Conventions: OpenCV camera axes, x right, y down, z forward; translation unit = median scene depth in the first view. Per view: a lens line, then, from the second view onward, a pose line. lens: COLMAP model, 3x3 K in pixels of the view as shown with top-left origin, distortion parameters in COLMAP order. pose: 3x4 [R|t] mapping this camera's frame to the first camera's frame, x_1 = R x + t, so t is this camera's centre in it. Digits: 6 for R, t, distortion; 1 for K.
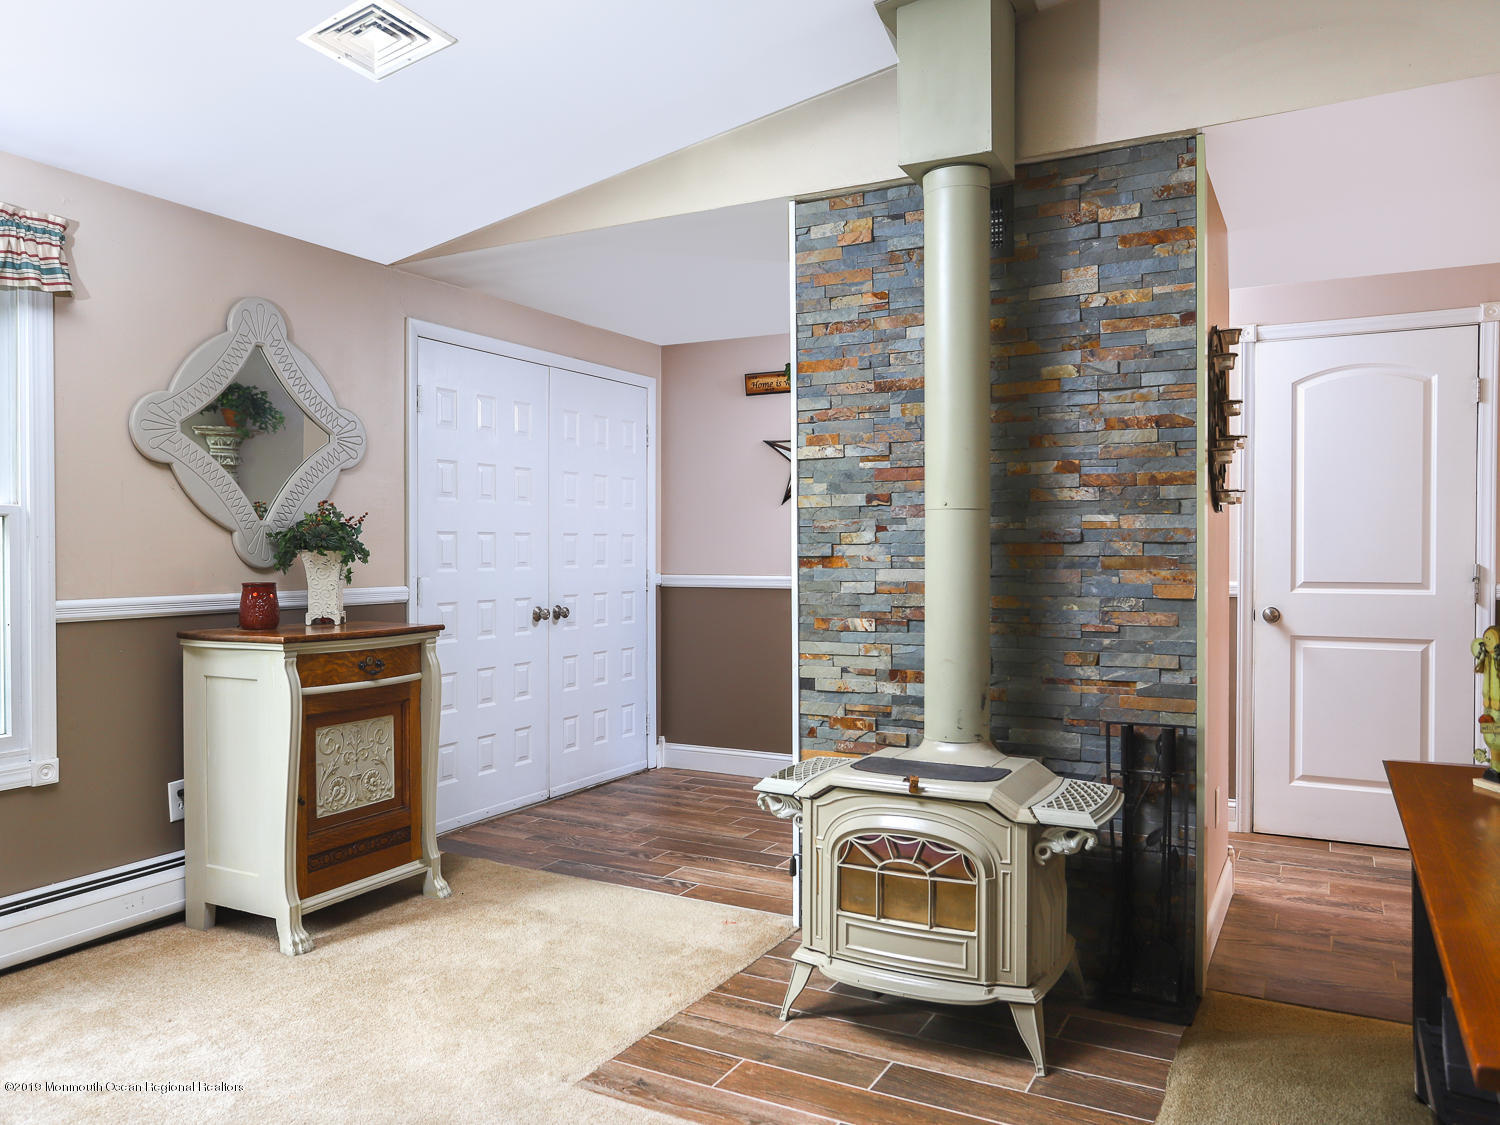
lens RADIAL K [[1092.9, 0, 749.3], [0, 1092.9, 555.3], [0, 0, 1]] dist [-0.010058, 0.000562]
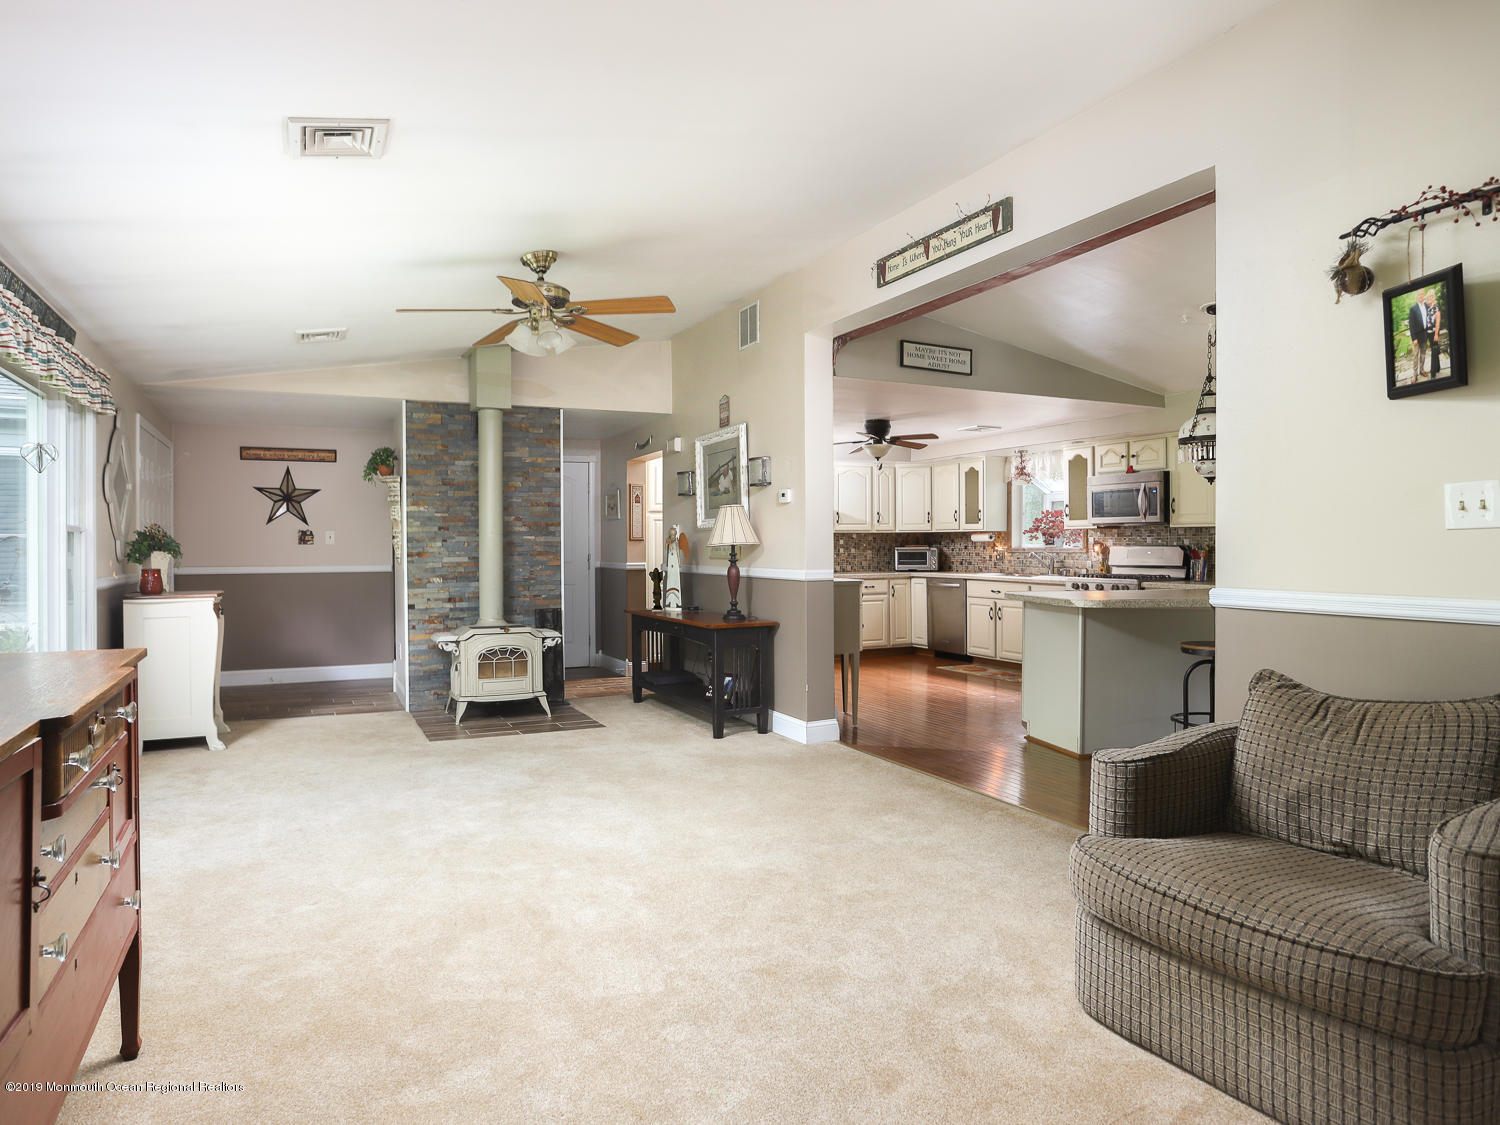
lens RADIAL K [[908.3, 0, 742.5], [0, 908.3, 548.9], [0, 0, 1]] dist [-0.014876, 0.002233]
pose [[0.571278, -0.006405, 0.820731, -1.212650], [0.012015, 0.999928, -0.000560, 0.002927], [-0.820668, 0.010181, 0.571314, -0.741548]]
